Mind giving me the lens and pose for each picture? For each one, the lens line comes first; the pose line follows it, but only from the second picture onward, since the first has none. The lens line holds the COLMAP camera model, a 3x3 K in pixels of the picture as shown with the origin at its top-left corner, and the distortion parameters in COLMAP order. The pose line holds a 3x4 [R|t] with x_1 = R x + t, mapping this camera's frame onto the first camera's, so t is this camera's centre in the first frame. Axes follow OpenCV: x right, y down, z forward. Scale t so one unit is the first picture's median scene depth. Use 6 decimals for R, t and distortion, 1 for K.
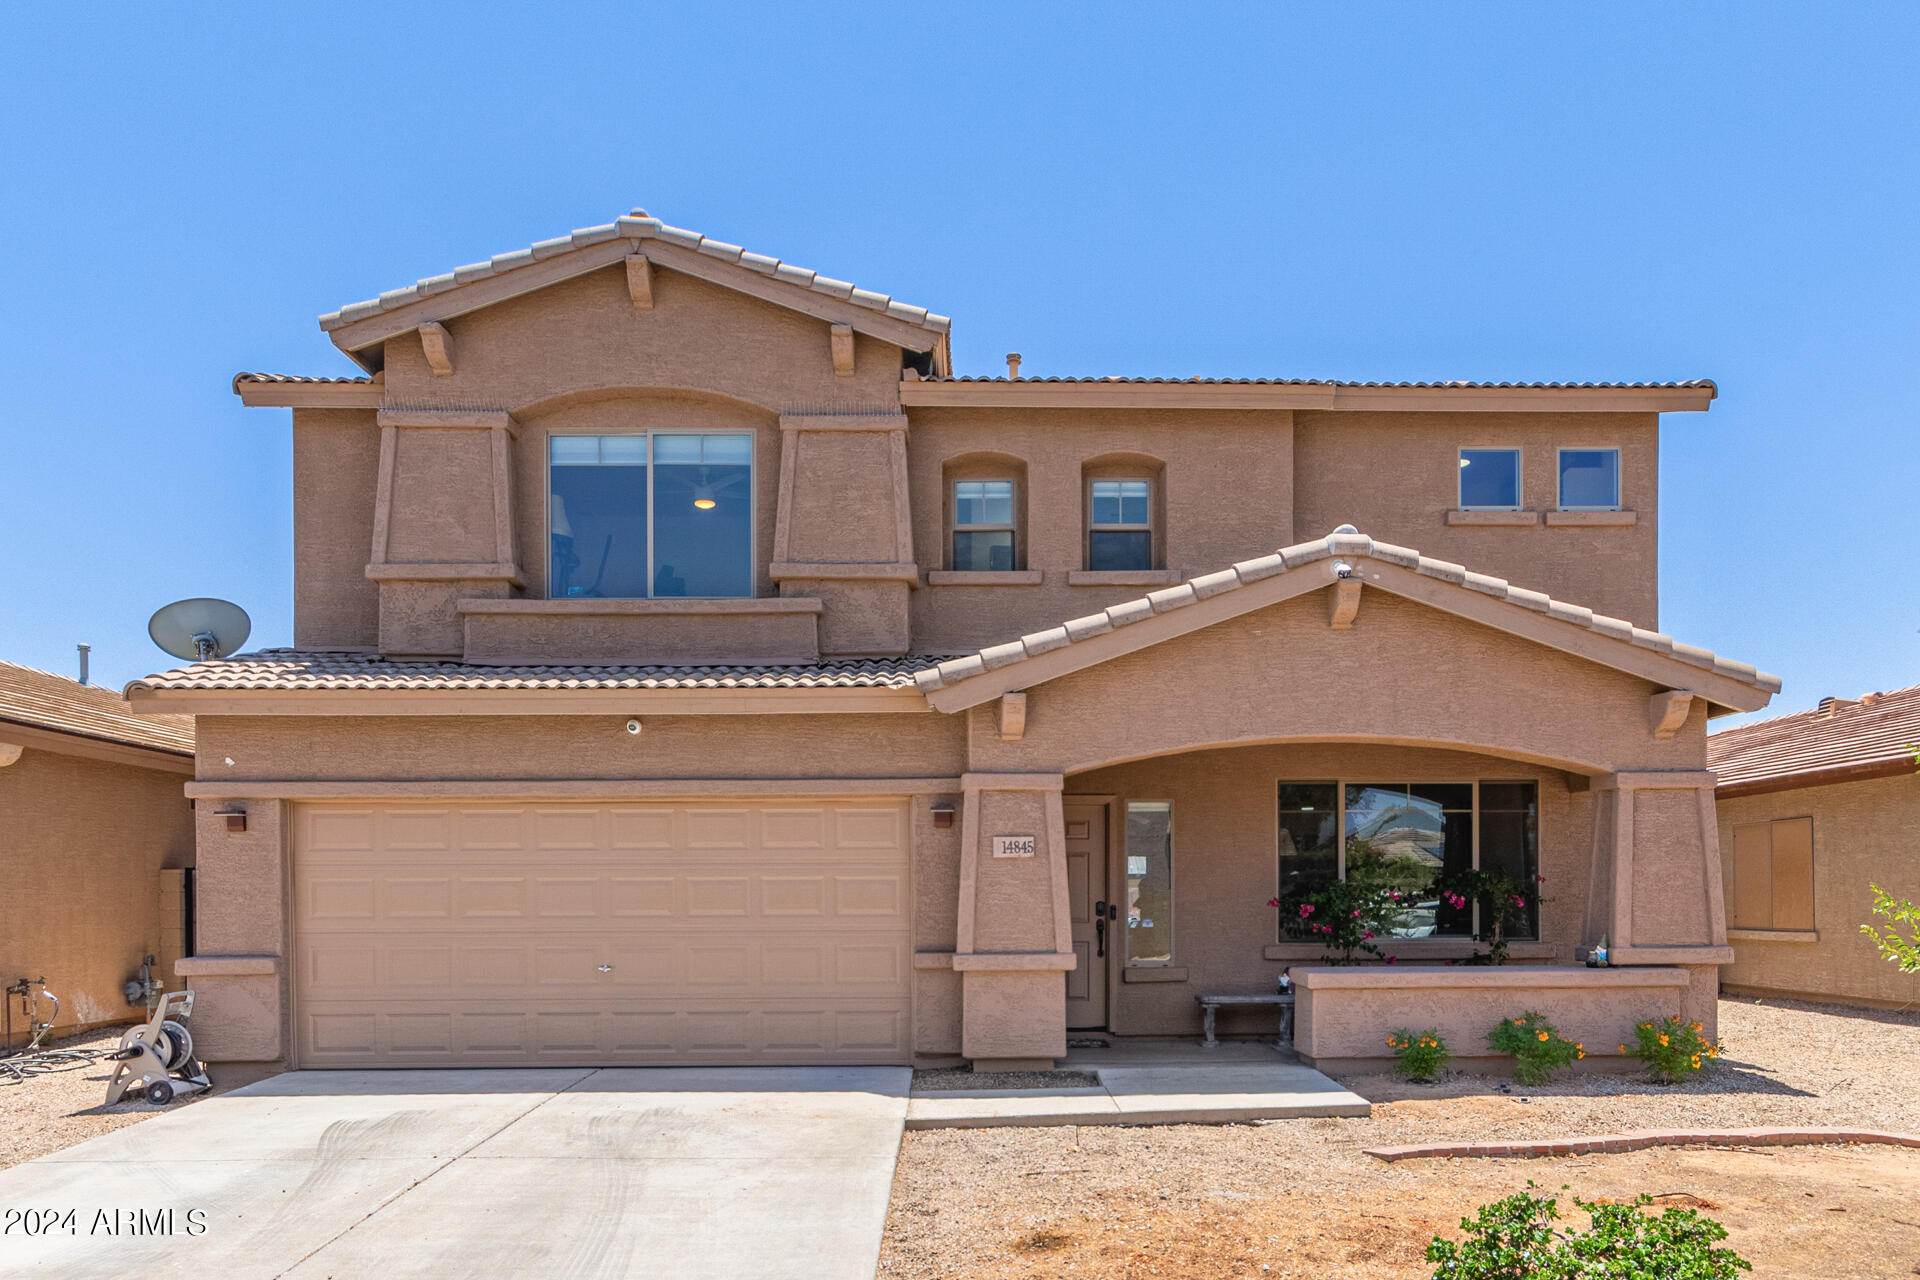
lens RADIAL K [[889.9, 0, 959.0], [0, 889.9, 644.2], [0, 0, 1]] dist [-0.000148, 0.000276]
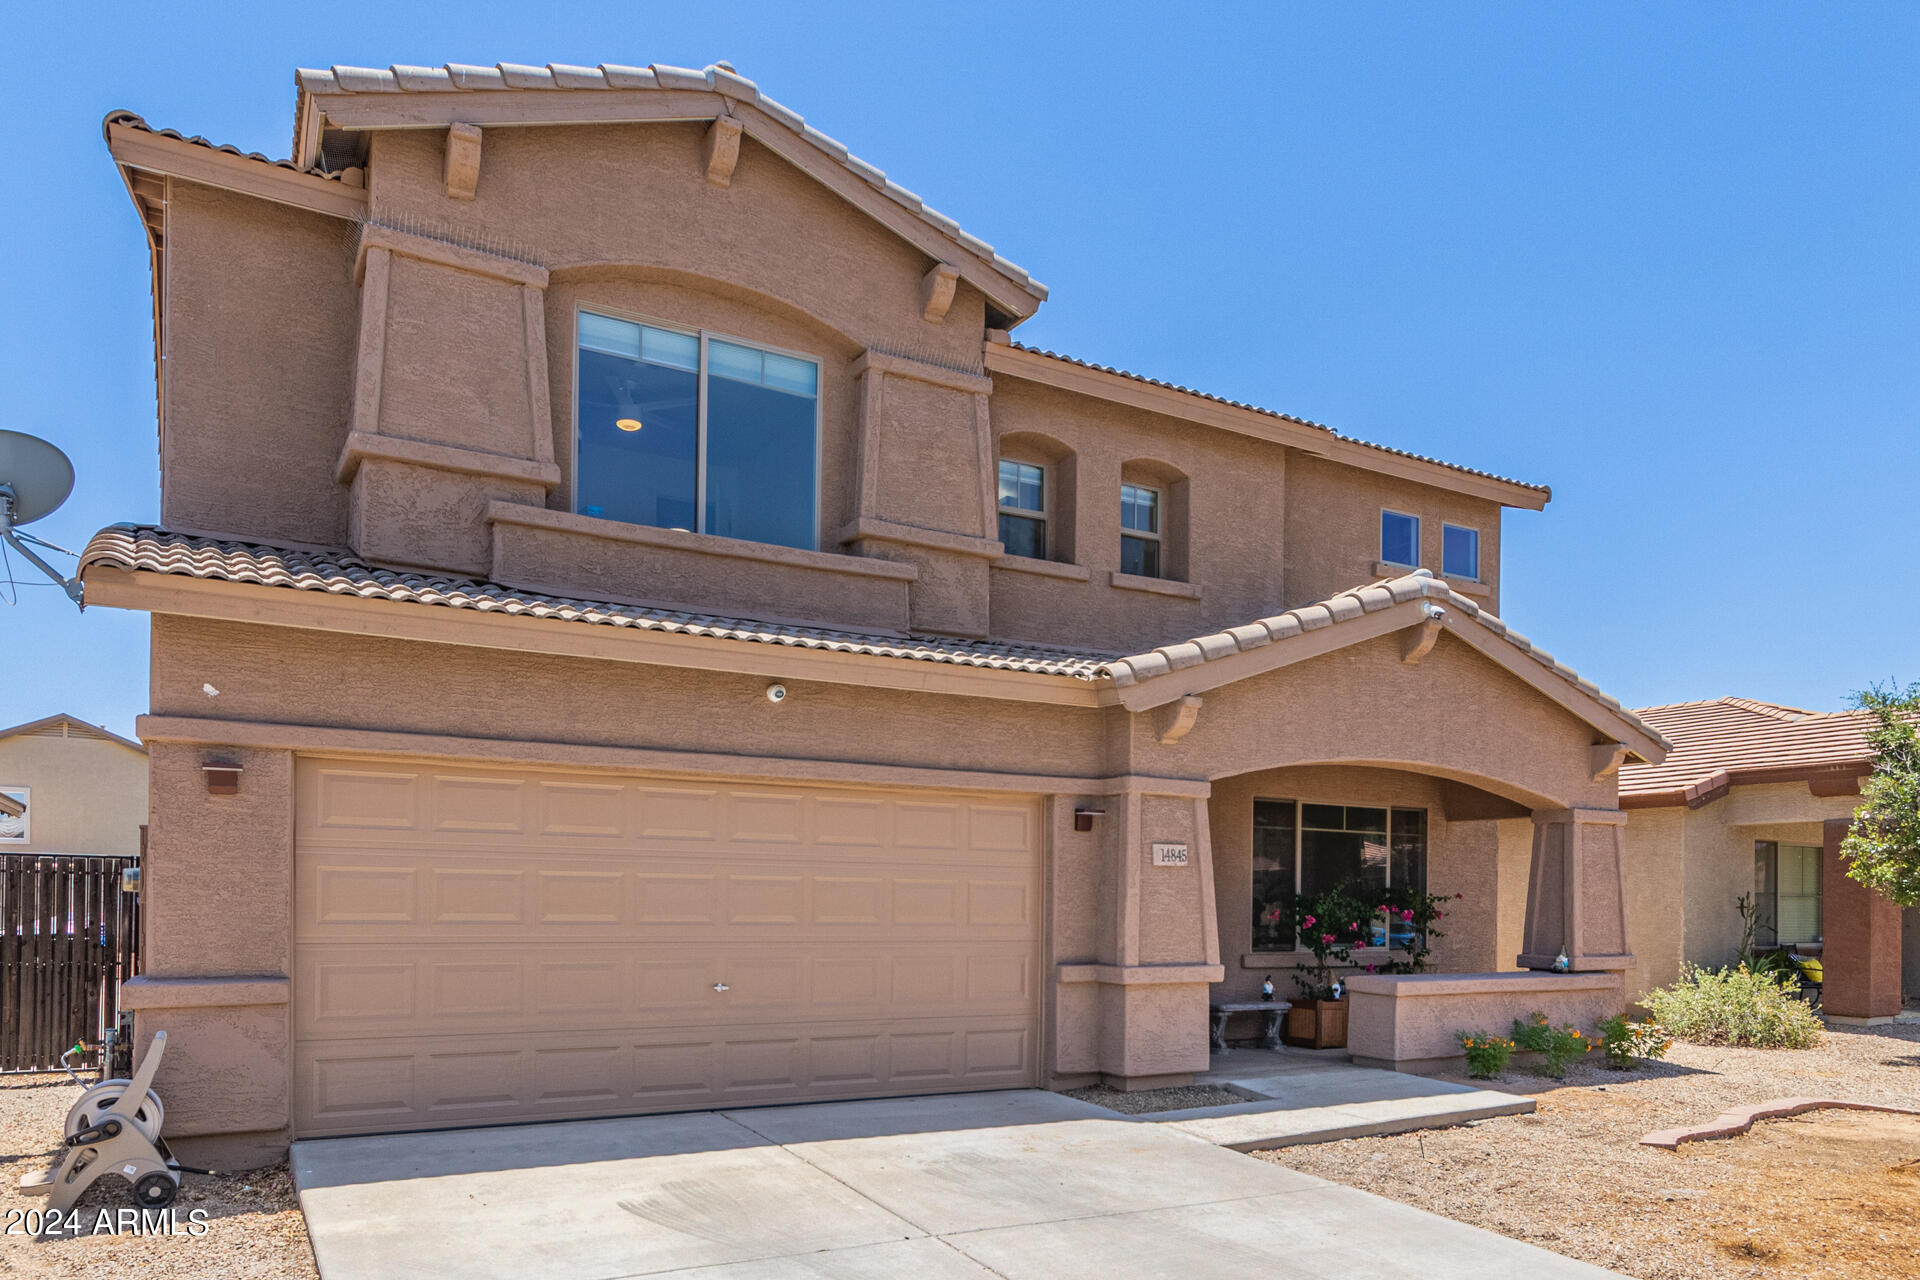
lens RADIAL K [[930.1, 0, 960.0], [0, 930.1, 640.0], [0, 0, 1]] dist [0.000689, -0.000210]
pose [[0.931105, 0.114107, 0.346443, -0.492901], [-0.115821, 0.993144, -0.015828, 0.036424], [-0.345874, -0.025388, 0.937937, 0.130643]]
